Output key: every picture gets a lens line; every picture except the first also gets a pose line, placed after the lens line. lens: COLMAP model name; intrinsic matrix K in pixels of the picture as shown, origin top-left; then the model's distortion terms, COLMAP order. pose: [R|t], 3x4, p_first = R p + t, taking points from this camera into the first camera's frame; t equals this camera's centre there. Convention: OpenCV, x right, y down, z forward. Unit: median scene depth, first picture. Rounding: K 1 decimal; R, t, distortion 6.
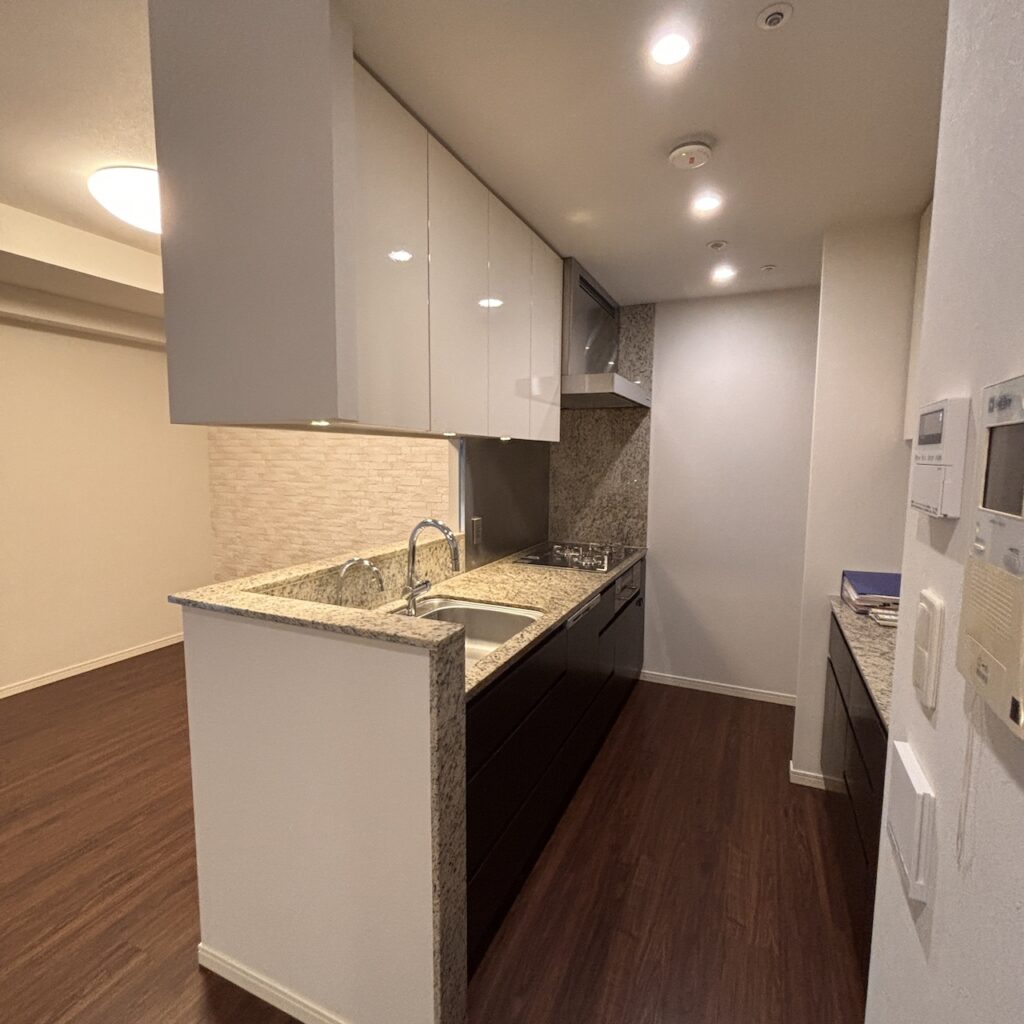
lens RADIAL K [[554.4, 0, 512.9], [0, 554.4, 509.3], [0, 0, 1]] dist [0.001216, 0.002409]
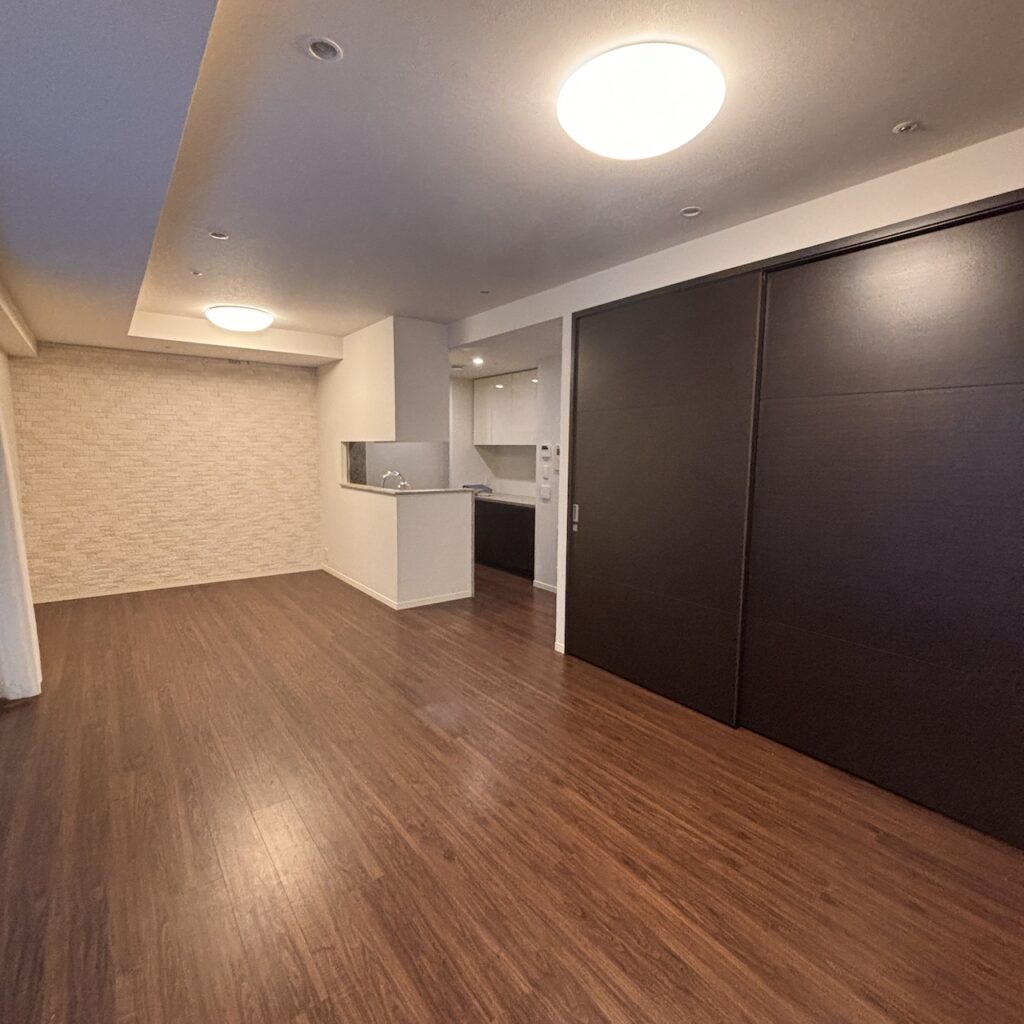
lens RADIAL K [[554.4, 0, 518.6], [0, 554.4, 516.3], [0, 0, 1]] dist [0.001216, 0.002409]
pose [[0.474308, -0.107933, 0.873718, -1.353677], [0.079859, 0.993639, 0.079394, 0.042006], [-0.876730, 0.032117, 0.479910, -0.522101]]
